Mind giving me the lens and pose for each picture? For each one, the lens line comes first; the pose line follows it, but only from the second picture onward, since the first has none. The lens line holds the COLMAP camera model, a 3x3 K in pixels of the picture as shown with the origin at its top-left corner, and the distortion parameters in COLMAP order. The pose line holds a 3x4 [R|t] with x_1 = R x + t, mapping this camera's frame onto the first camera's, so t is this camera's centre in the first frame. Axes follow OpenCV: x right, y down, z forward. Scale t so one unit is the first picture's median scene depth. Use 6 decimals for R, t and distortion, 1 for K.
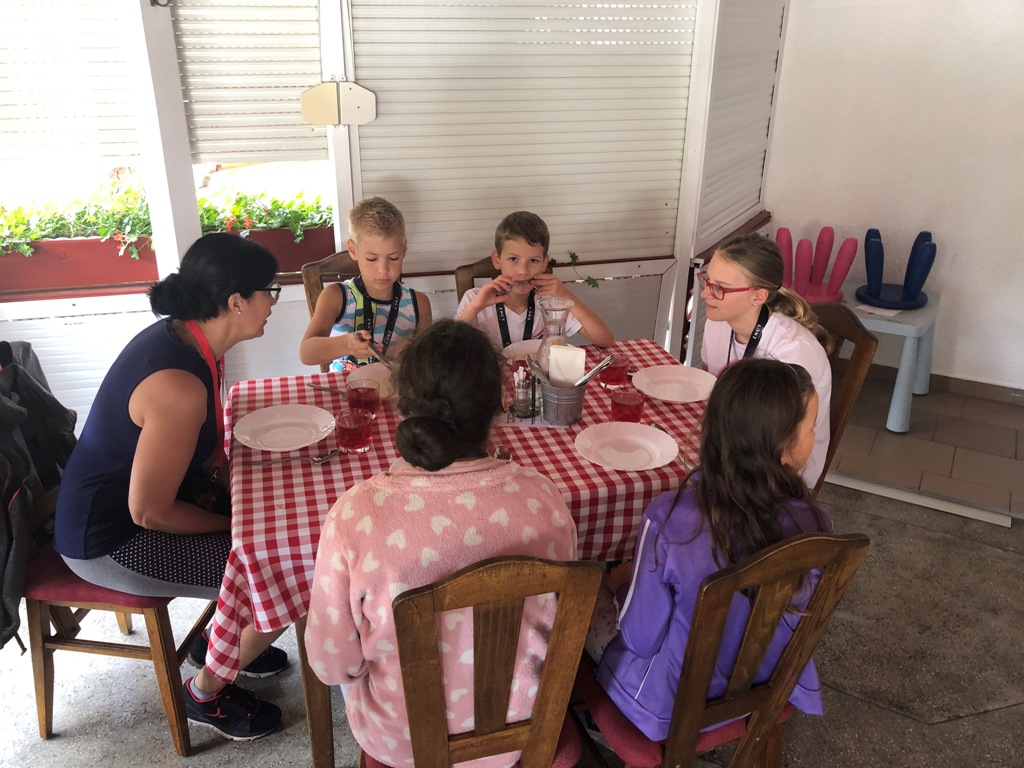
lens RADIAL K [[840.4, 0, 516.9], [0, 840.4, 376.7], [0, 0, 1]] dist [0.008686, -0.007371]
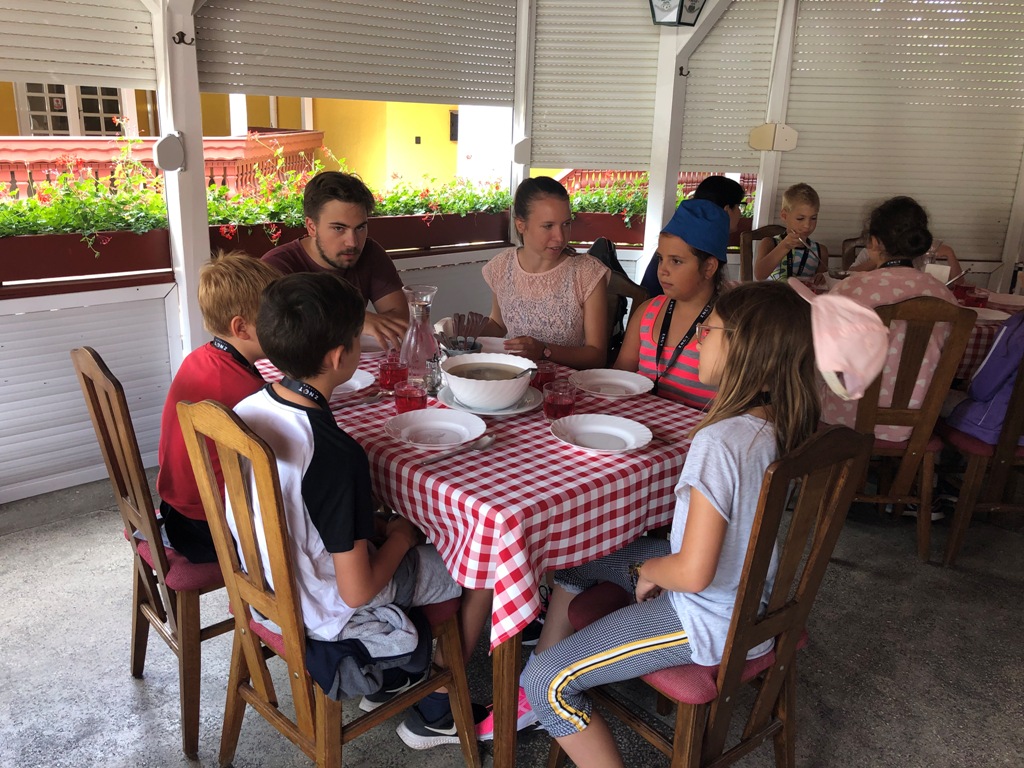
lens RADIAL K [[852.7, 0, 491.3], [0, 852.7, 368.4], [0, 0, 1]] dist [0.024721, 0.002259]
pose [[0.944425, 0.103759, -0.311923, -0.167714], [-0.136118, 0.987145, -0.083762, 0.316732], [0.299222, 0.121565, 0.946408, -0.643607]]
